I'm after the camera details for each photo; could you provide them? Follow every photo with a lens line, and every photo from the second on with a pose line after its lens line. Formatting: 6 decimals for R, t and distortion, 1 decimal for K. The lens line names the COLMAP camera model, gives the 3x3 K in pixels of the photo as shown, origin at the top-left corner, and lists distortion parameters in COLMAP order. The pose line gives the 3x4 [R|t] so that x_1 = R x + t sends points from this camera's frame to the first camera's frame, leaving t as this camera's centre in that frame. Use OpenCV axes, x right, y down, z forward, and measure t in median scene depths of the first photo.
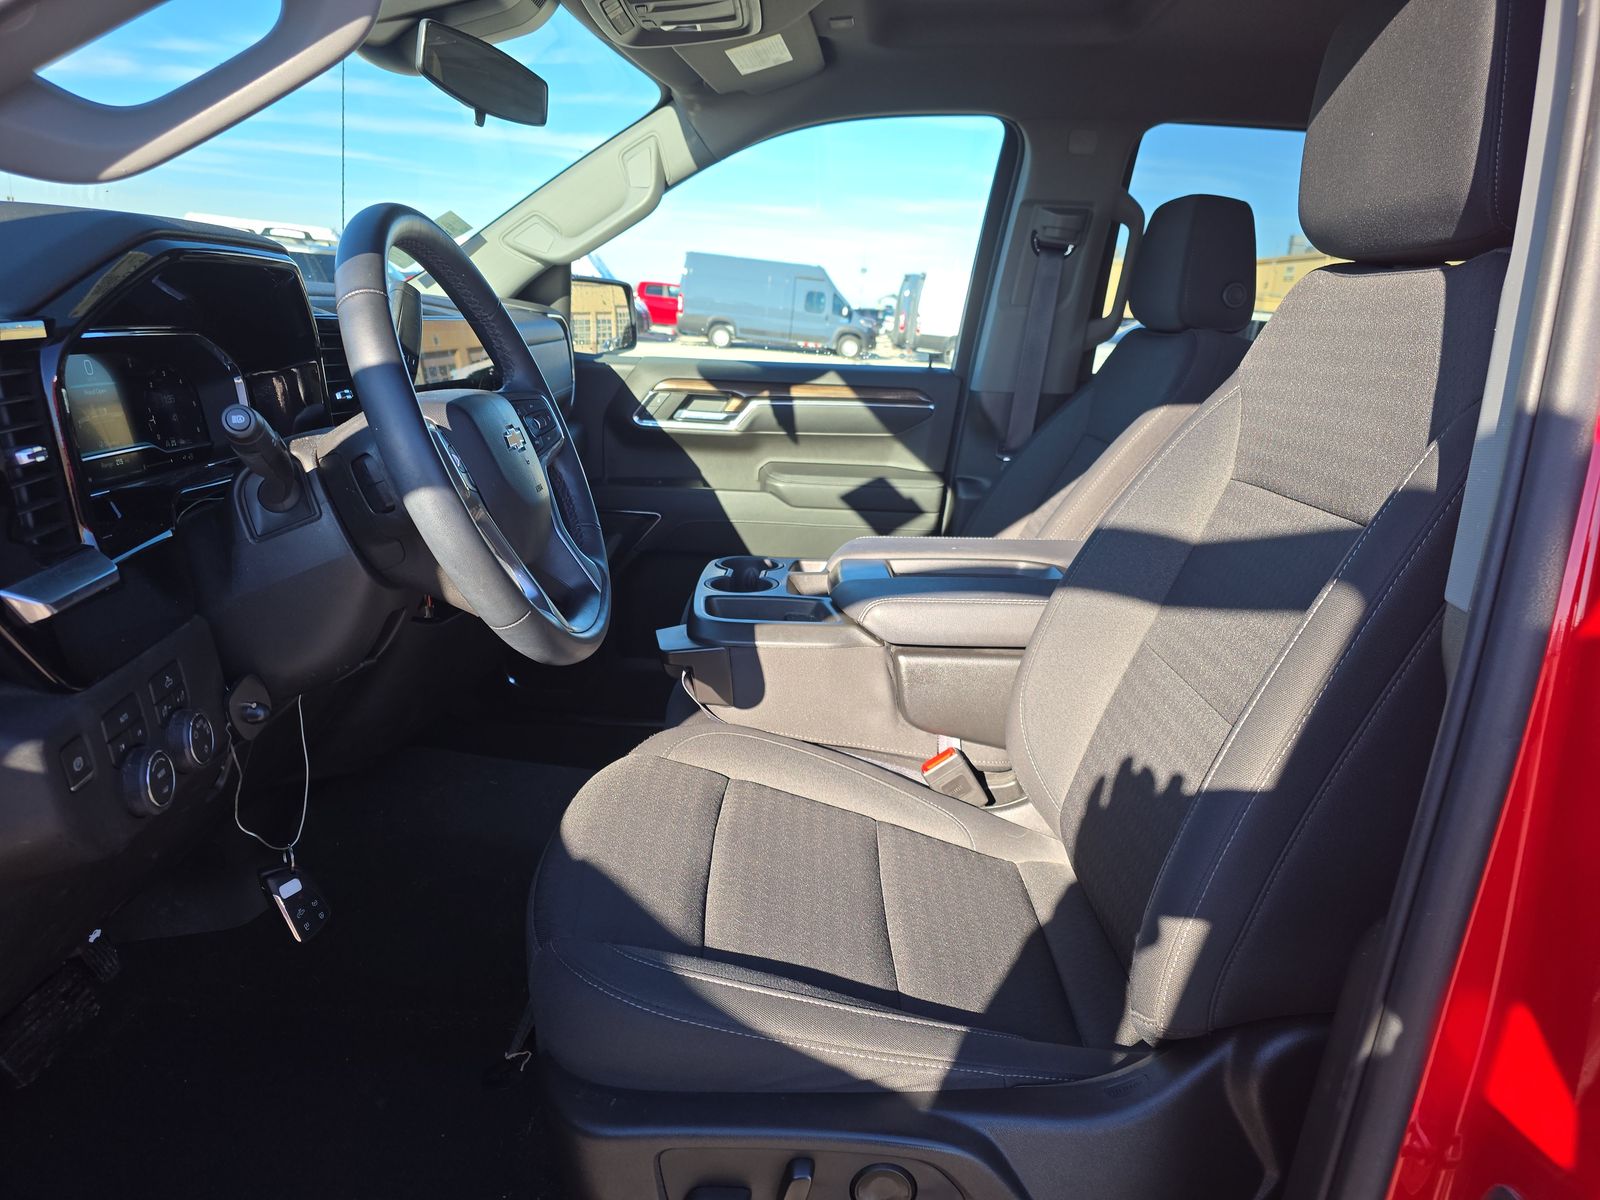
lens RADIAL K [[1078.2, 0, 803.3], [0, 1078.2, 620.0], [0, 0, 1]] dist [0.049577, -0.046436]
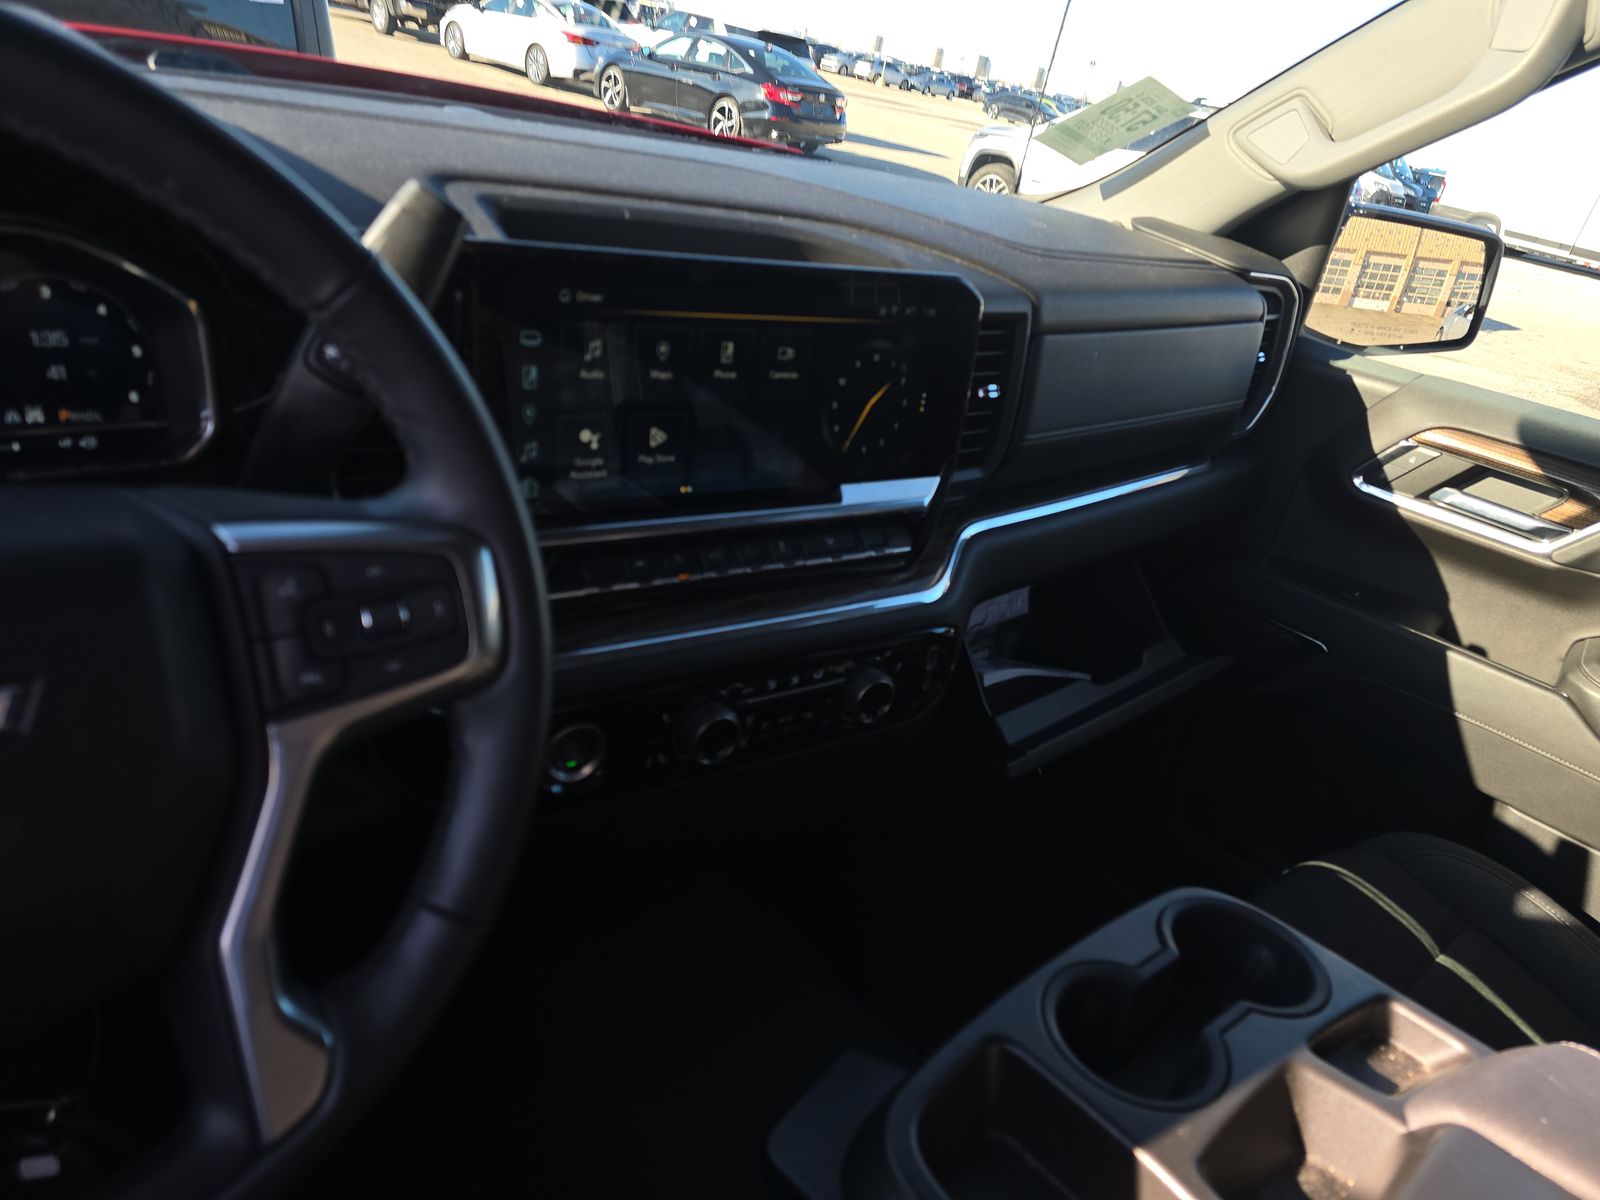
lens RADIAL K [[1065.5, 0, 800.0], [0, 1065.5, 600.0], [0, 0, 1]] dist [0.067245, -0.045112]
pose [[0.666901, 0.381514, -0.640070, 0.037439], [-0.331413, 0.921215, 0.203785, -0.145620], [0.667389, 0.076223, 0.740798, 0.389672]]
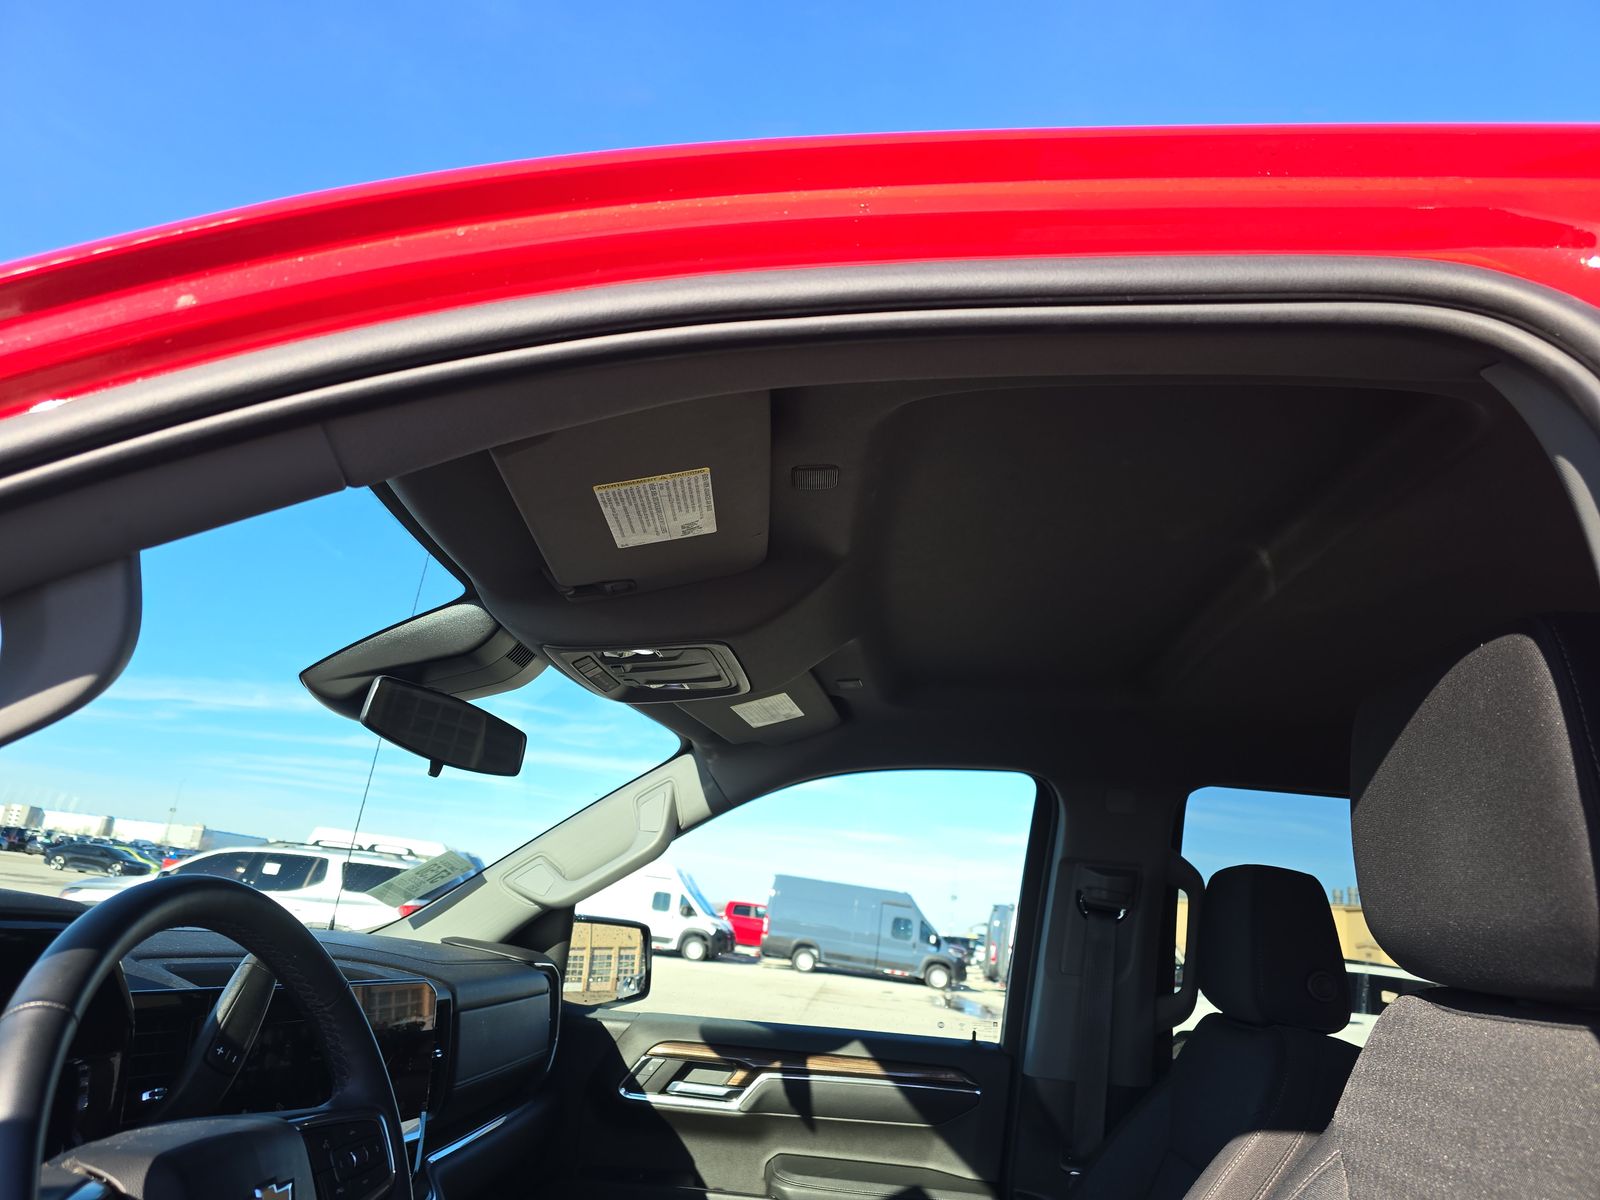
lens RADIAL K [[1088.0, 0, 797.8], [0, 1088.0, 606.5], [0, 0, 1]] dist [0.050222, -0.050275]
pose [[0.995807, 0.009822, -0.090948, 0.054879], [-0.057256, 0.842310, -0.535943, -0.053313], [0.071342, 0.538903, 0.839341, 0.092208]]
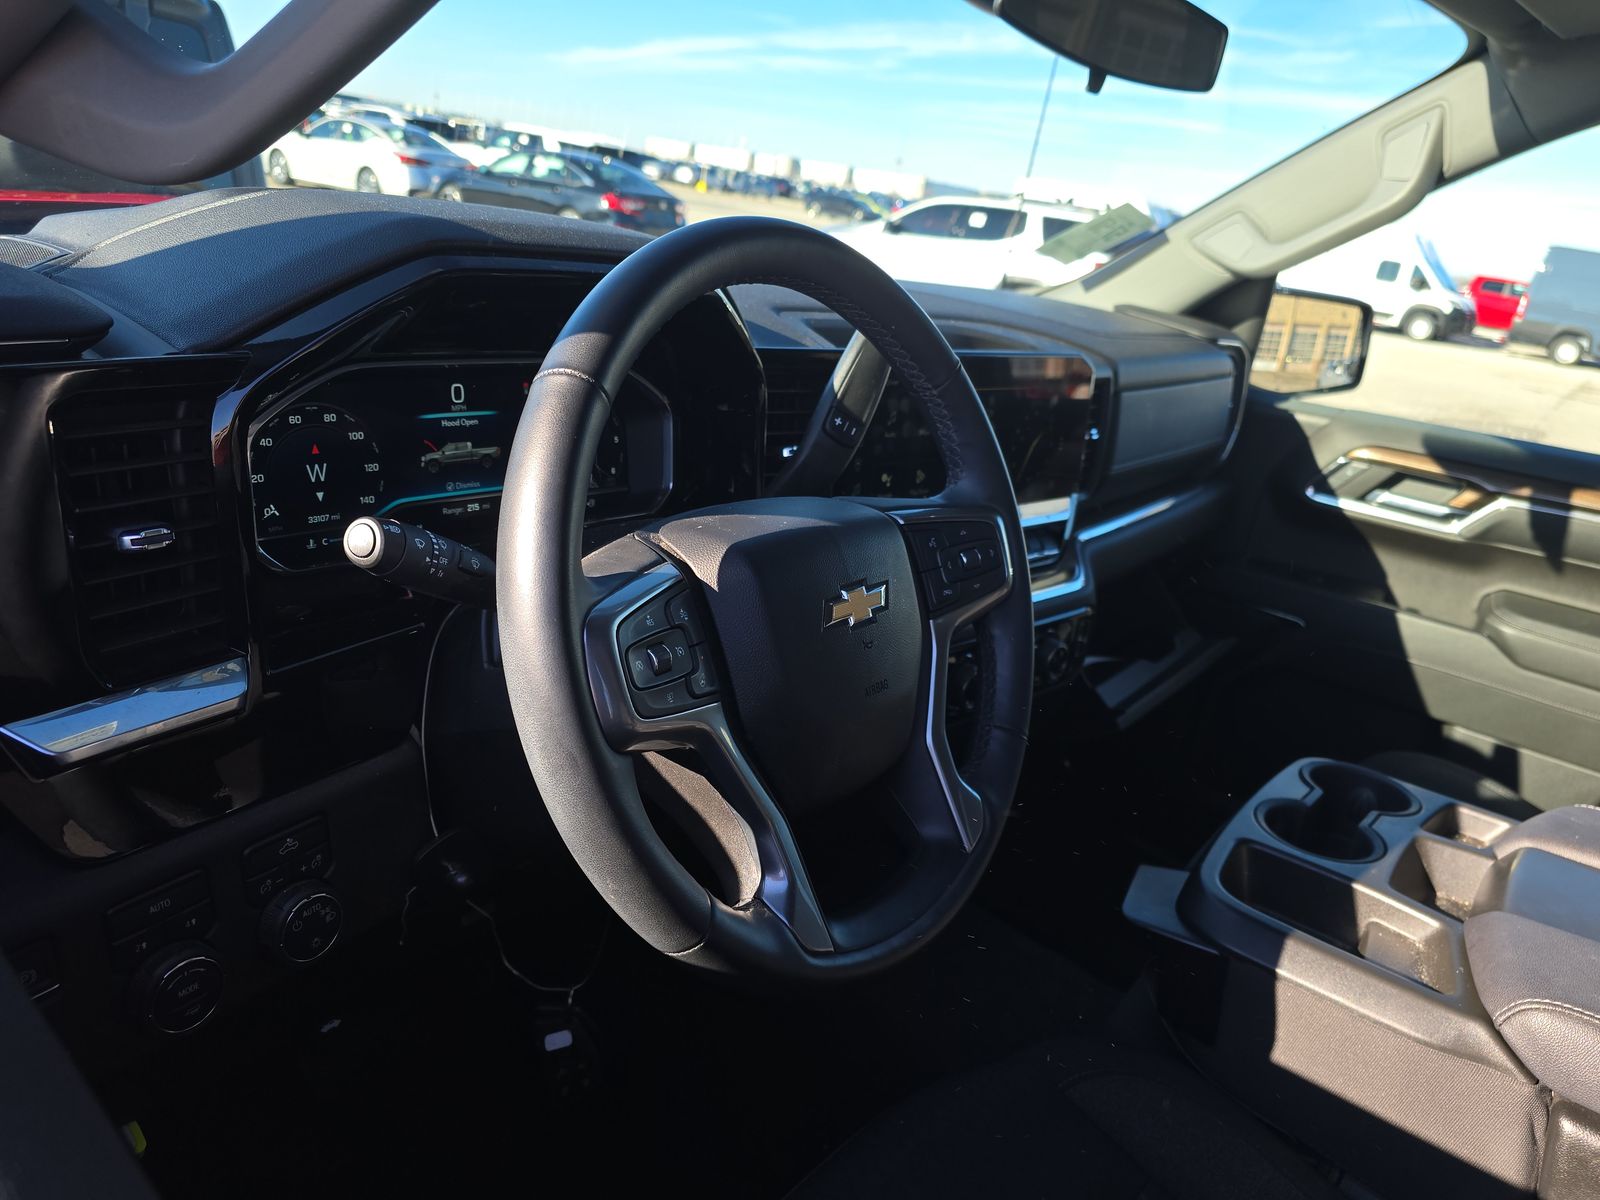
lens RADIAL K [[1088.0, 0, 797.8], [0, 1088.0, 606.5], [0, 0, 1]] dist [0.050222, -0.050275]
pose [[0.775005, 0.261269, -0.575418, 0.025902], [-0.256520, 0.962208, 0.091395, -0.088736], [0.577550, 0.076775, 0.812737, 0.198810]]
